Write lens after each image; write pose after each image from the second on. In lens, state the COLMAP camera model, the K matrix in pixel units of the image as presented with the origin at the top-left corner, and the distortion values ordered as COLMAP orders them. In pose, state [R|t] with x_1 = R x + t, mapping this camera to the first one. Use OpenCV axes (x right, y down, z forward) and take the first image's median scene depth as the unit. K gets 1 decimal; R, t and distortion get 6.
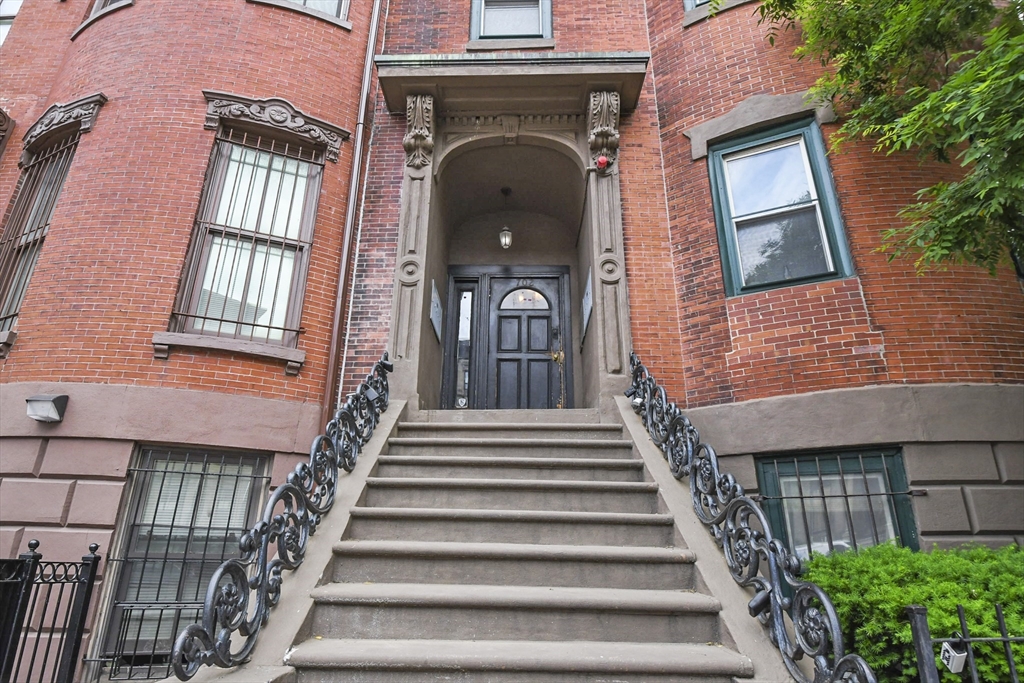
lens RADIAL K [[556.5, 0, 508.2], [0, 556.5, 349.3], [0, 0, 1]] dist [0.001606, -0.003624]
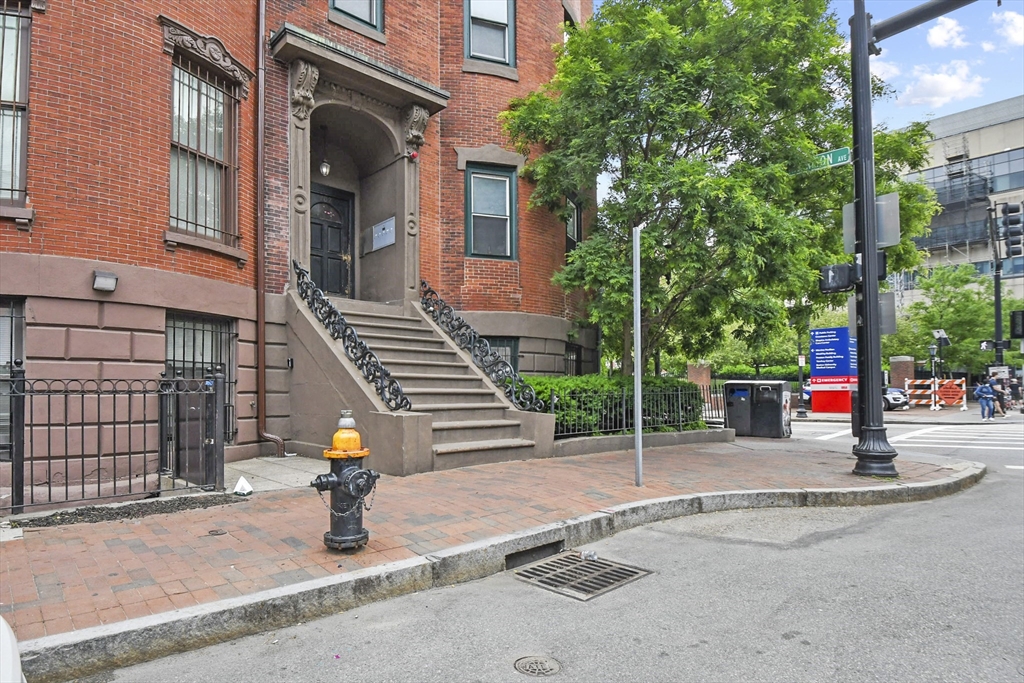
lens RADIAL K [[556.5, 0, 519.1], [0, 556.5, 381.7], [0, 0, 1]] dist [0.001606, -0.003624]
pose [[0.703697, -0.004342, 0.710486, -0.860511], [-0.240807, 0.939338, 0.244246, -0.200935], [-0.668447, -0.342966, 0.659964, -0.576808]]
